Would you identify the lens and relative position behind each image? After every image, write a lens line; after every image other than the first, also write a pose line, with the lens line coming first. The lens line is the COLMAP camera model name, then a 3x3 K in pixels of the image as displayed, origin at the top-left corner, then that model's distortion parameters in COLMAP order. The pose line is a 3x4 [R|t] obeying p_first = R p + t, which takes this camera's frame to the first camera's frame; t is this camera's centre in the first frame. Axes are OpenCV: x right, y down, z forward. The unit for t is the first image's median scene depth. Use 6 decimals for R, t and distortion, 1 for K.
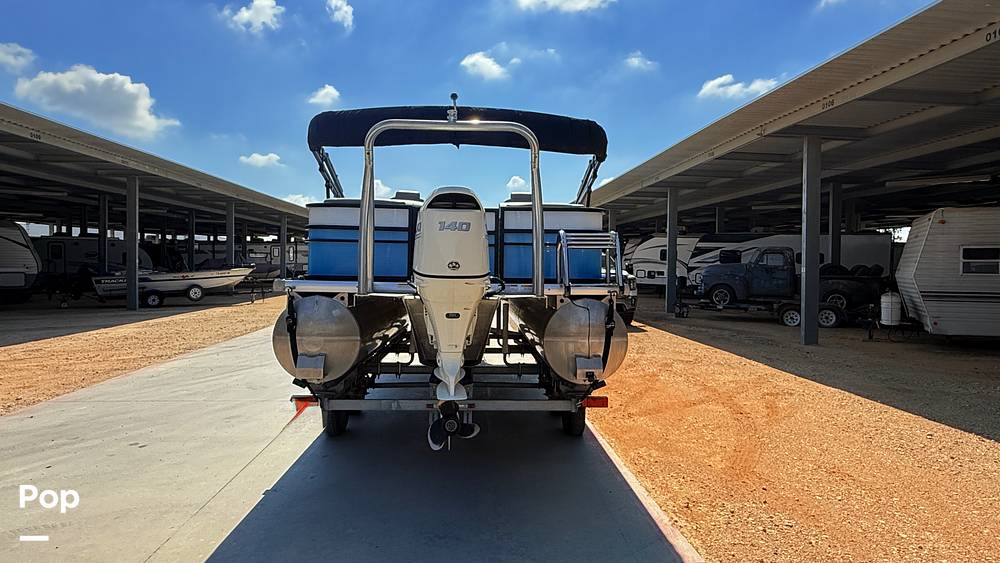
lens RADIAL K [[617.2, 0, 500.0], [0, 617.2, 281.5], [0, 0, 1]] dist [0.000691, 0.000948]
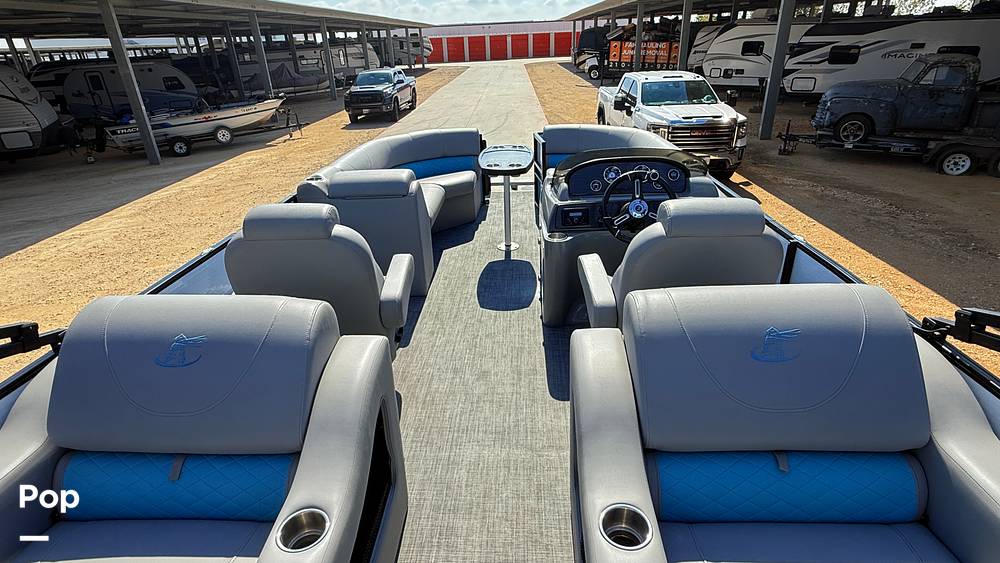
lens RADIAL K [[511.5, 0, 500.0], [0, 511.5, 281.5], [0, 0, 1]] dist [-0.000188, -0.000399]
pose [[0.994797, -0.013138, -0.101027, -0.010187], [0.052836, 0.914397, 0.401357, -0.066948], [0.087106, -0.404606, 0.910333, 0.257516]]
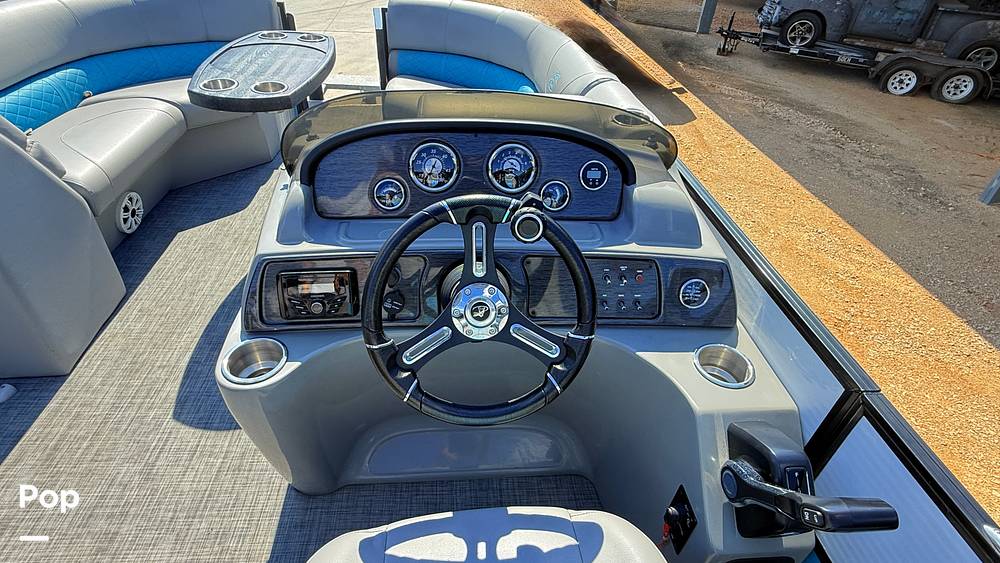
lens RADIAL K [[511.5, 0, 500.0], [0, 511.5, 281.5], [0, 0, 1]] dist [-0.000188, -0.000399]
pose [[0.998353, 0.010955, 0.056311, 0.008657], [-0.042224, 0.804807, 0.592033, -0.058128], [-0.038833, -0.593436, 0.803944, 0.342455]]
